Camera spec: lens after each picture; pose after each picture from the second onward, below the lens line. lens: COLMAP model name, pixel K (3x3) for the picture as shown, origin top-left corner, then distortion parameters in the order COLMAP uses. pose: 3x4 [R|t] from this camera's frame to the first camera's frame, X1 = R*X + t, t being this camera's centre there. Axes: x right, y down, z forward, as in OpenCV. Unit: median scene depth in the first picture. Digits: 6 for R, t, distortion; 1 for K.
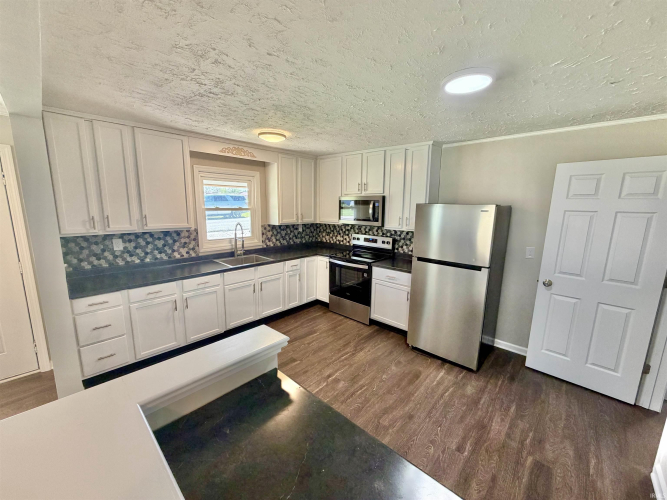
lens RADIAL K [[266.4, 0, 333.7], [0, 266.4, 251.5], [0, 0, 1]] dist [0.000601, 0.000417]
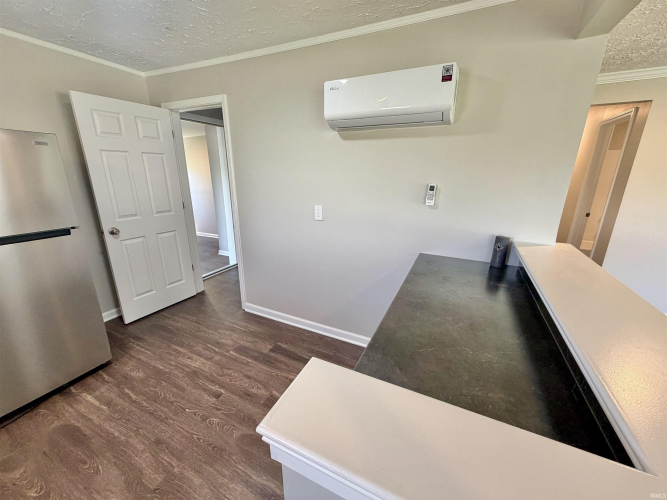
lens RADIAL K [[266.4, 0, 332.6], [0, 266.4, 249.8], [0, 0, 1]] dist [0.000601, 0.000417]
pose [[-0.283698, -0.290013, 0.914007, -0.254832], [0.154814, 0.926812, 0.342129, -0.019724], [-0.946334, 0.238562, -0.218036, 0.438587]]
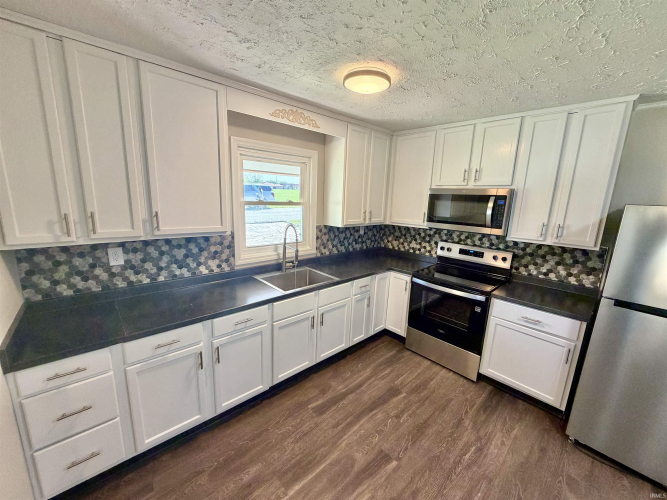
lens RADIAL K [[266.4, 0, 334.0], [0, 266.4, 251.7], [0, 0, 1]] dist [0.000601, 0.000417]
pose [[0.996840, 0.038392, -0.069537, -0.242241], [-0.036442, 0.998912, 0.029097, -0.074206], [0.070578, -0.026471, 0.997155, 0.396000]]
